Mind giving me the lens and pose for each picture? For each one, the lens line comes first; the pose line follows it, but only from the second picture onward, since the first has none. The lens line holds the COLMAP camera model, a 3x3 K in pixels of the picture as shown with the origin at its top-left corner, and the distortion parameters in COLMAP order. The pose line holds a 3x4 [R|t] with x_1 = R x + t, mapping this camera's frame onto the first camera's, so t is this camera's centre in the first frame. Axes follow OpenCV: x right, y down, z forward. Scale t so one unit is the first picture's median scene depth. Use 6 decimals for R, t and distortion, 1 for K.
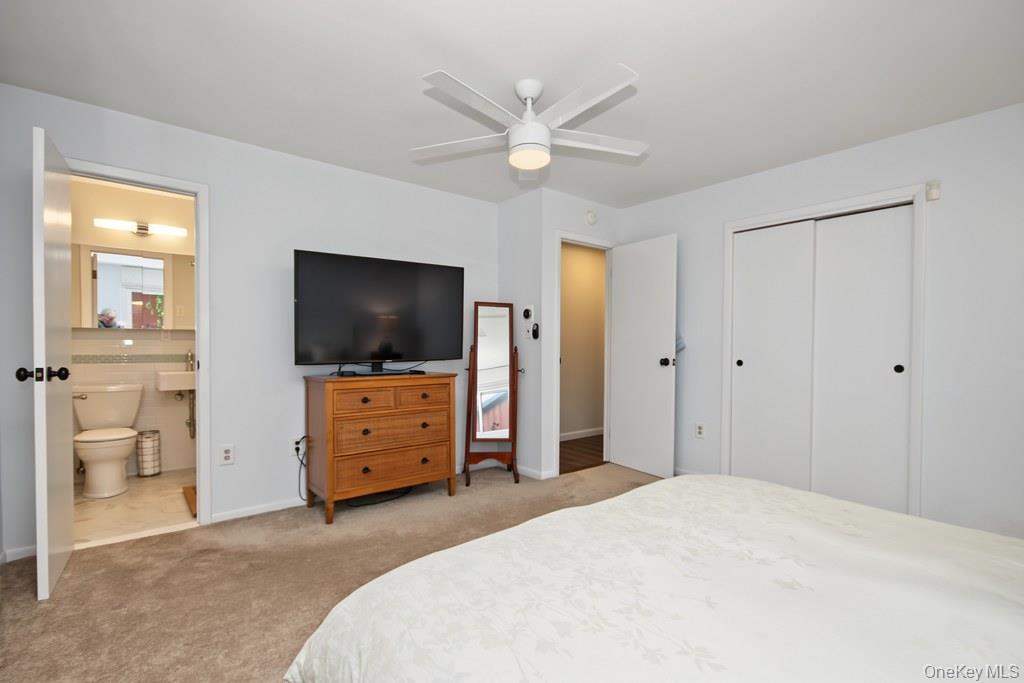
lens RADIAL K [[473.6, 0, 513.9], [0, 473.6, 347.8], [0, 0, 1]] dist [-0.001124, -0.000302]
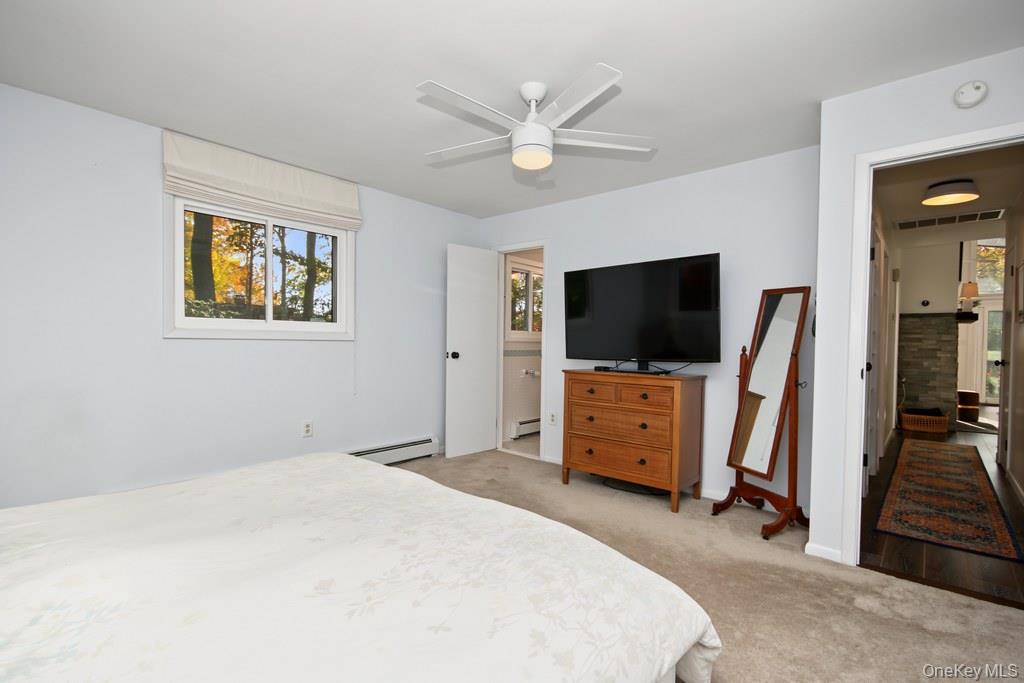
lens RADIAL K [[473.6, 0, 513.9], [0, 473.6, 347.8], [0, 0, 1]] dist [-0.001124, -0.000302]
pose [[0.158596, 0.010520, -0.987287, 0.753634], [-0.022627, 0.999719, 0.007018, 0.000247], [0.987084, 0.021226, 0.158790, 0.586538]]
